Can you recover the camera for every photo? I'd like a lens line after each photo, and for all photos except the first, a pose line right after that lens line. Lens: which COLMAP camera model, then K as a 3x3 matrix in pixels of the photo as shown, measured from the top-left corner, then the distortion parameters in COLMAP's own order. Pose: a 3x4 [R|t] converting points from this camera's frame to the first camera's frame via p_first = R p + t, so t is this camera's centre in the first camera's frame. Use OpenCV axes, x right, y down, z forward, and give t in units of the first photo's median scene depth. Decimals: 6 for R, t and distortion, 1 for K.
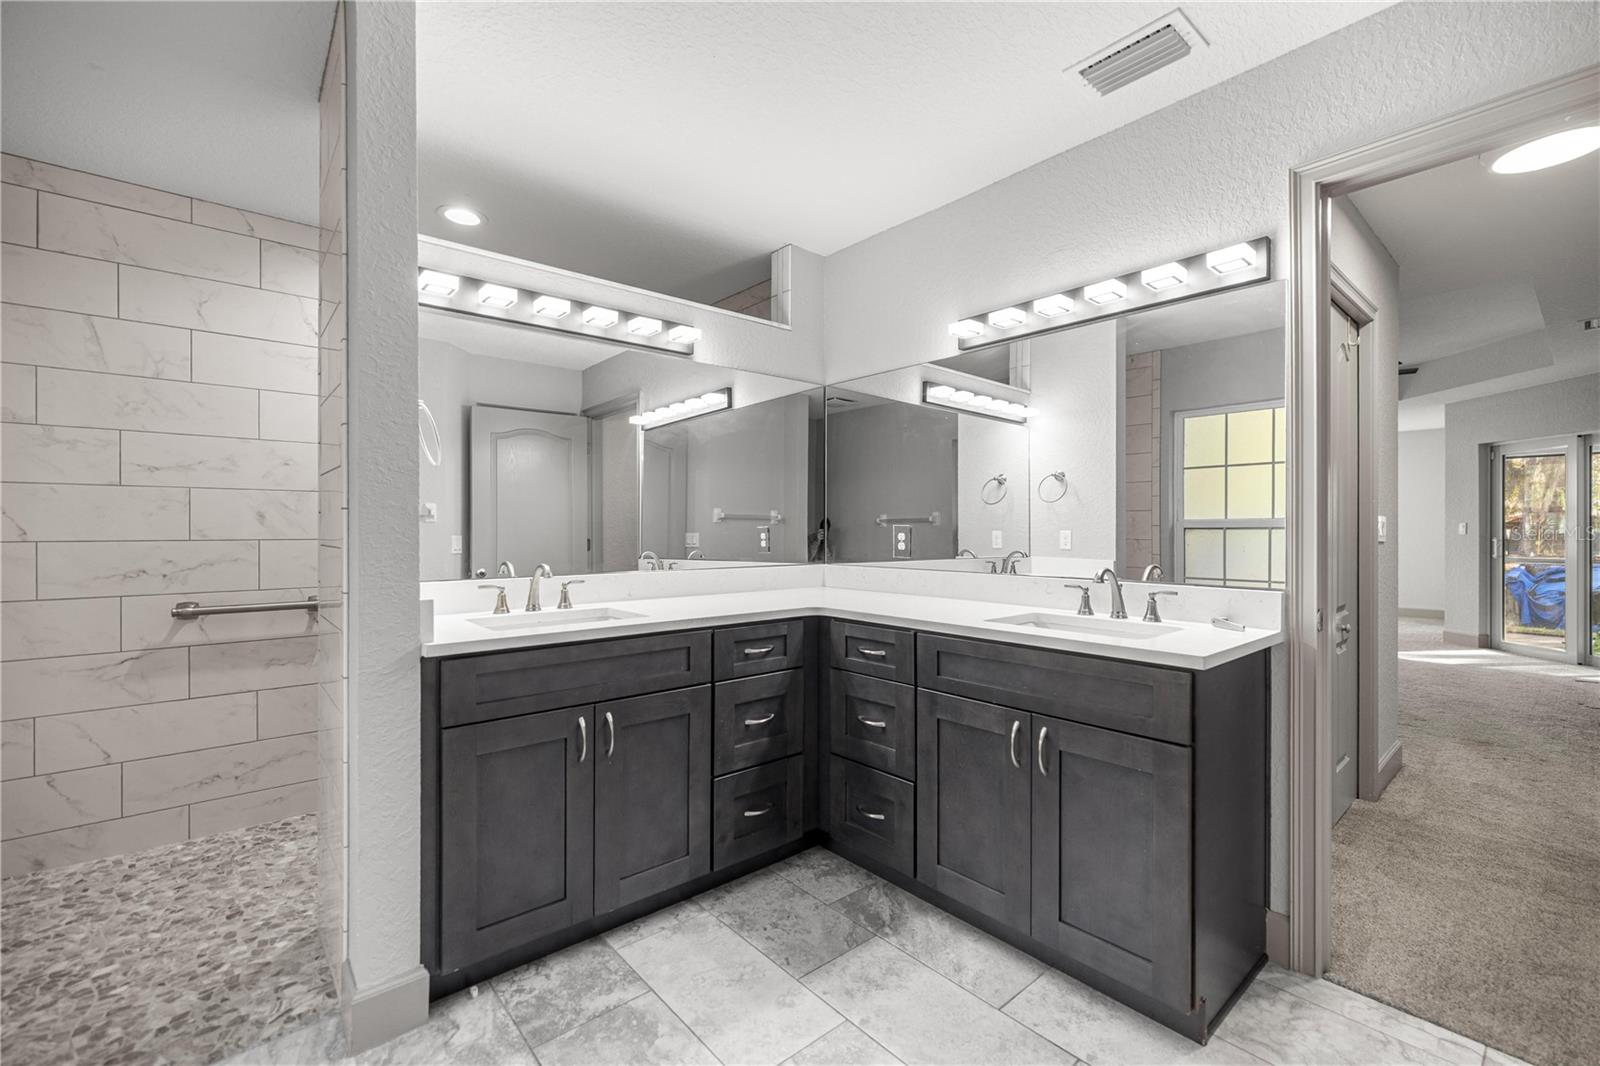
lens RADIAL K [[676.8, 0, 798.2], [0, 676.8, 529.7], [0, 0, 1]] dist [0.000144, -0.000251]
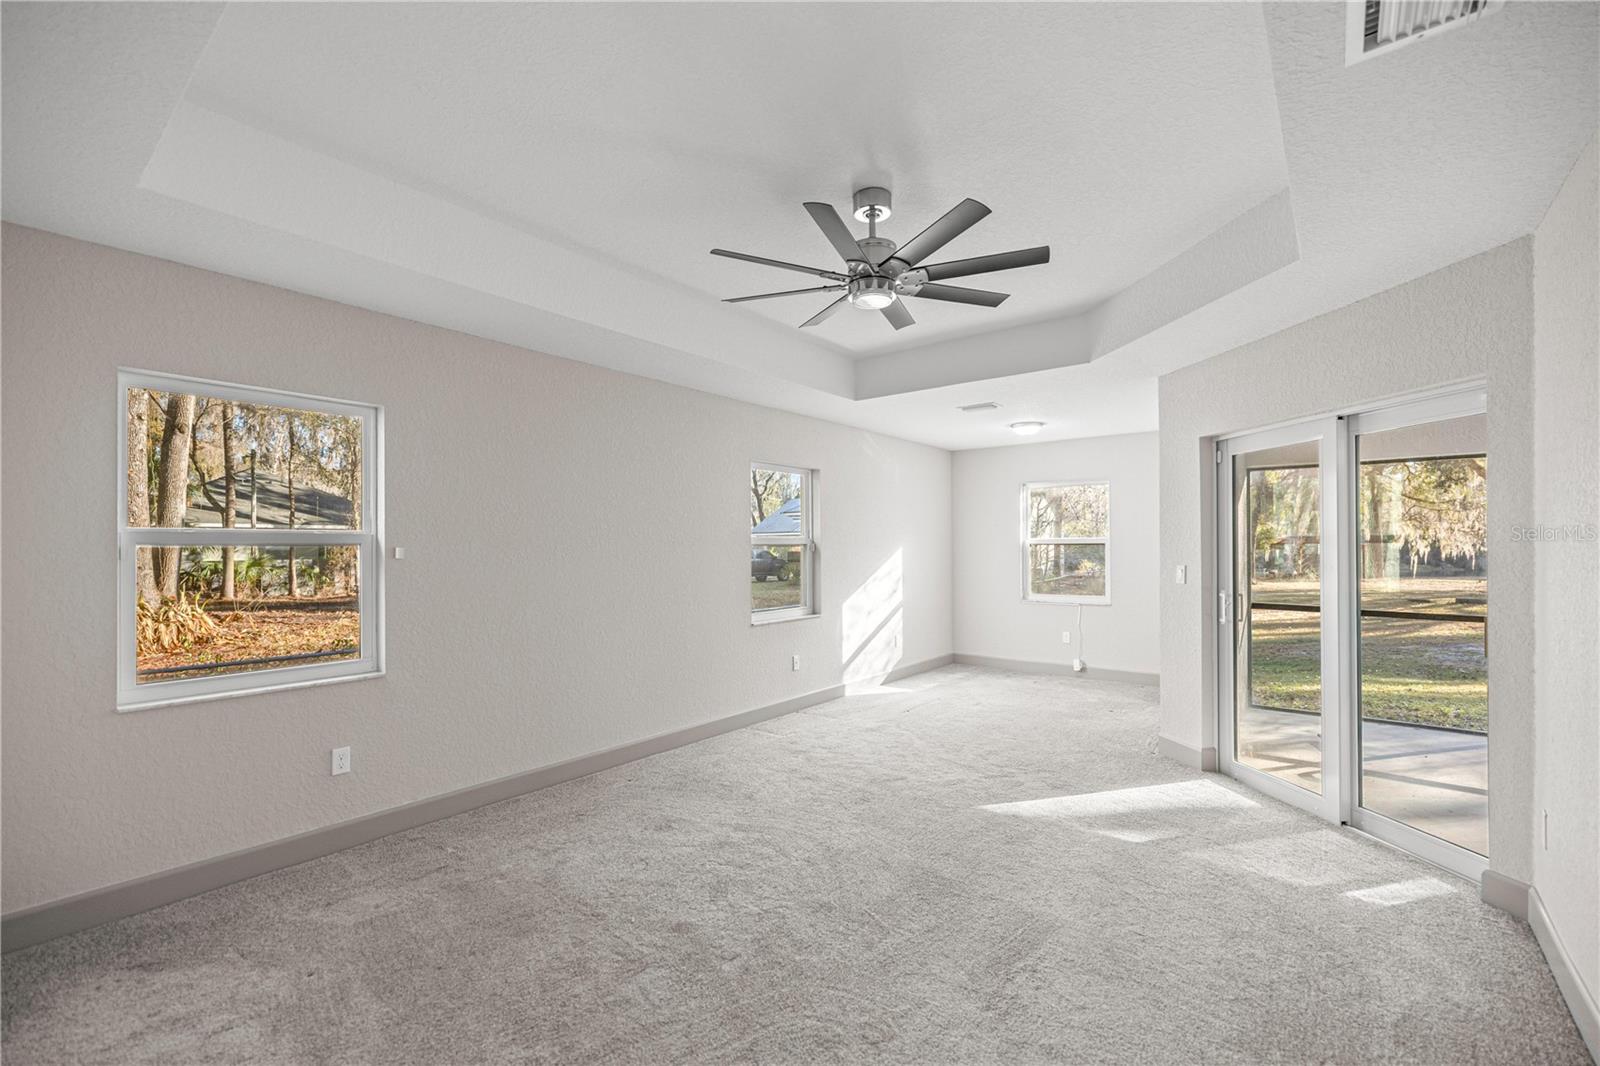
lens RADIAL K [[676.8, 0, 791.6], [0, 676.8, 544.2], [0, 0, 1]] dist [0.000144, -0.000251]
pose [[0.983052, -0.004686, 0.183269, 0.535928], [0.006281, 0.999947, -0.008124, -0.027384], [-0.183221, 0.009137, 0.983029, 0.472082]]
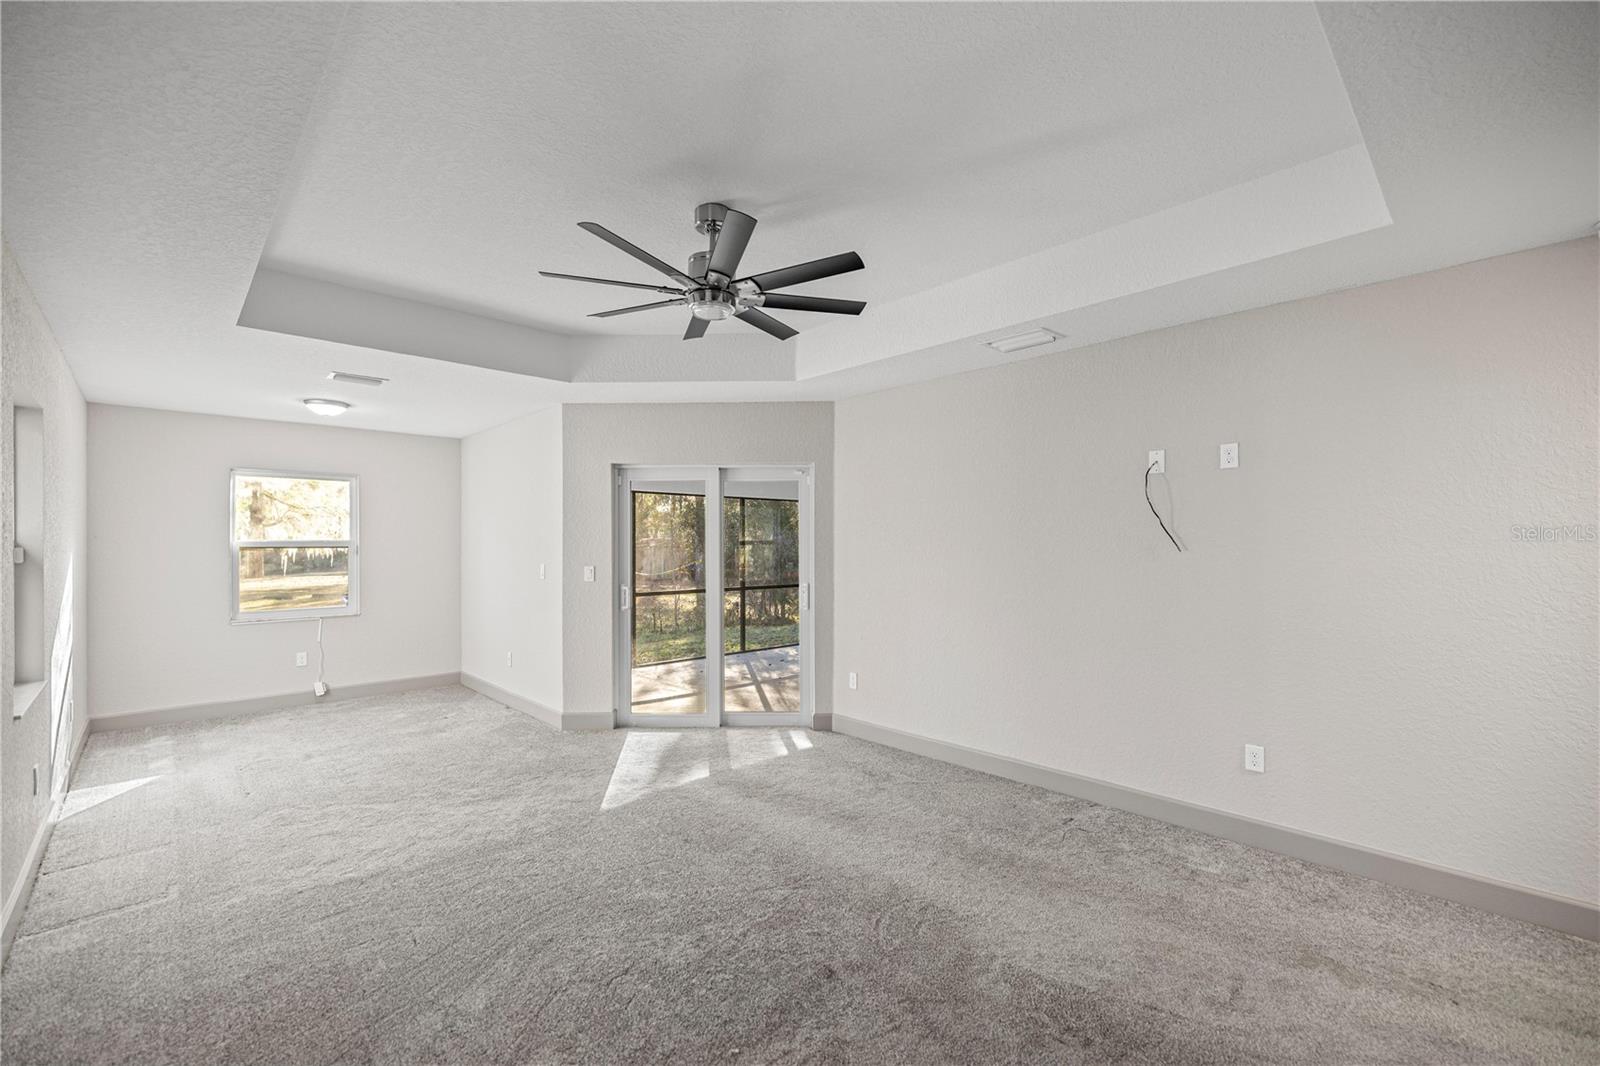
lens RADIAL K [[676.8, 0, 791.3], [0, 676.8, 533.1], [0, 0, 1]] dist [0.000144, -0.000251]
pose [[-0.049516, 0.014312, 0.998671, 0.234038], [0.006772, 0.999879, -0.013994, -0.035179], [-0.998750, 0.006070, -0.049607, 0.842440]]
